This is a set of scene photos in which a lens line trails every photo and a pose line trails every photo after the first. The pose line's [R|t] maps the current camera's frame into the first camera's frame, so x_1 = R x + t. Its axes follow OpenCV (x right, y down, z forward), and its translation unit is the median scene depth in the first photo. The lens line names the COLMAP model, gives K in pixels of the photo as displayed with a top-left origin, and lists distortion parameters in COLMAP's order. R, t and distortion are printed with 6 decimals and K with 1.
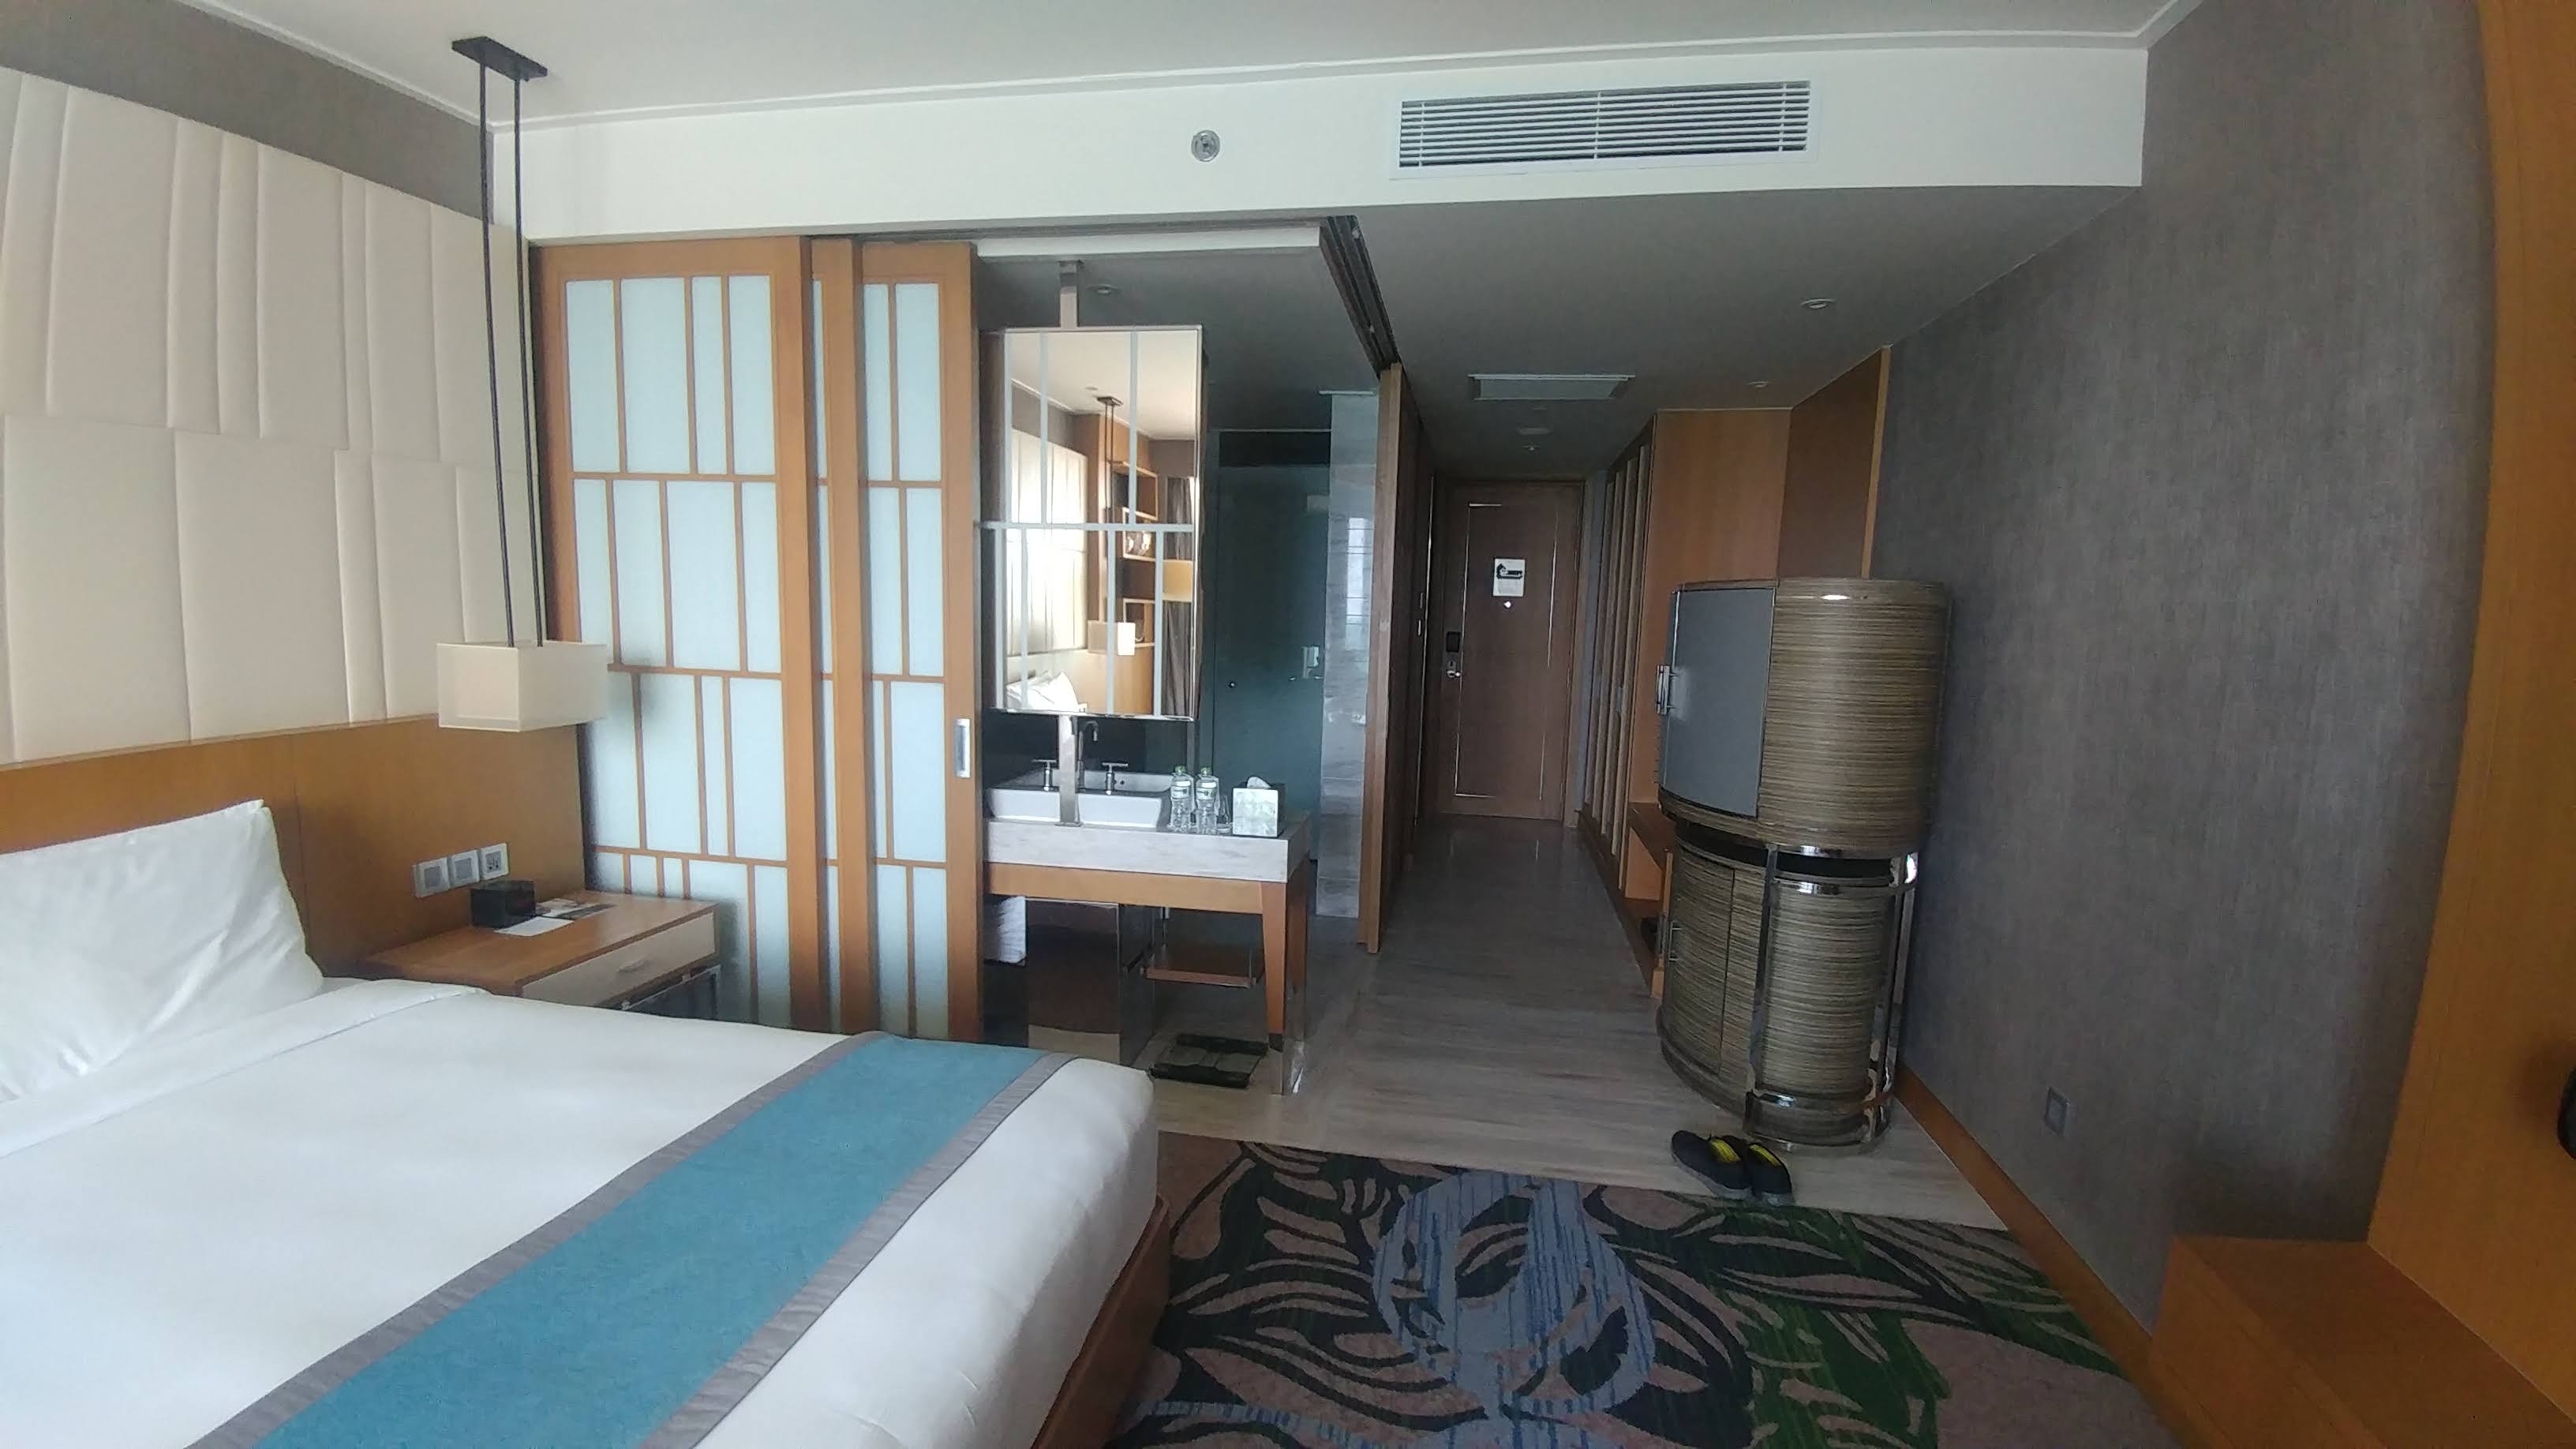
lens RADIAL K [[1048.9, 0, 1284.7], [0, 1048.9, 720.2], [0, 0, 1]] dist [0.000886, 0.000012]
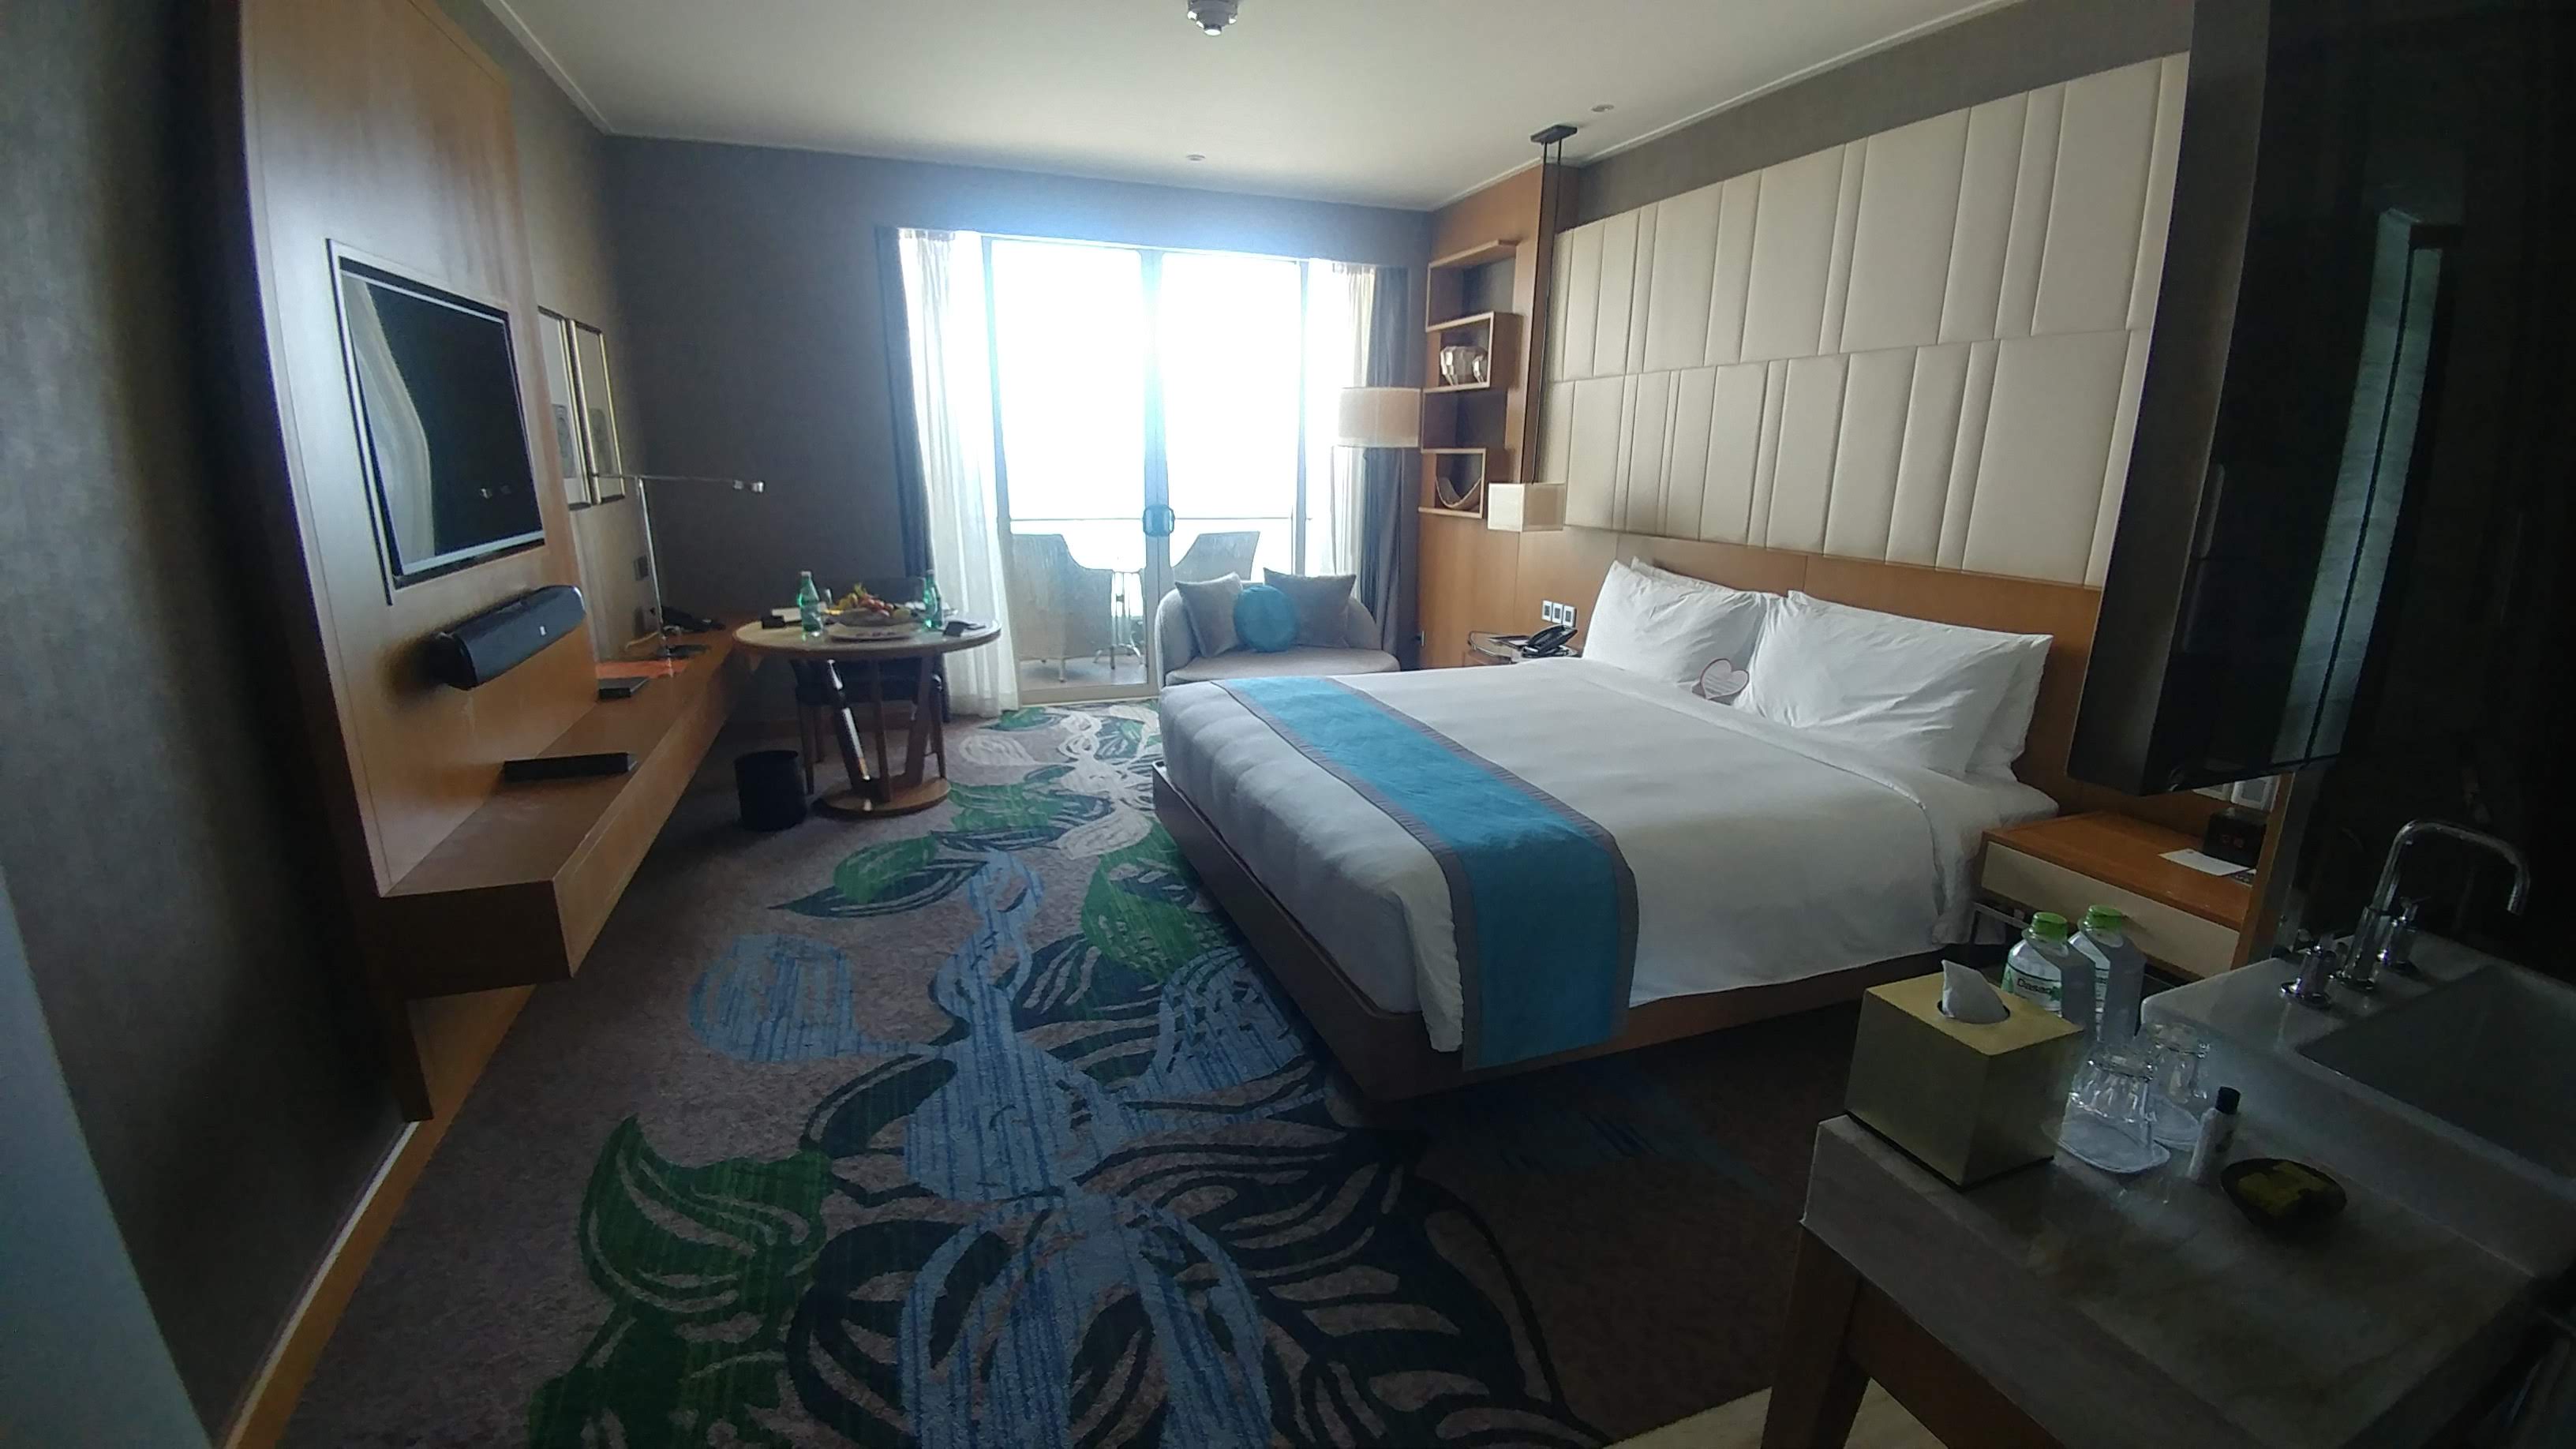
lens RADIAL K [[1048.9, 0, 1283.1], [0, 1048.9, 717.2], [0, 0, 1]] dist [0.000886, 0.000012]
pose [[-0.859528, 0.086279, -0.503754, 0.456526], [-0.096590, 0.940464, 0.325881, -0.158179], [0.501879, 0.328761, -0.800021, 1.617523]]
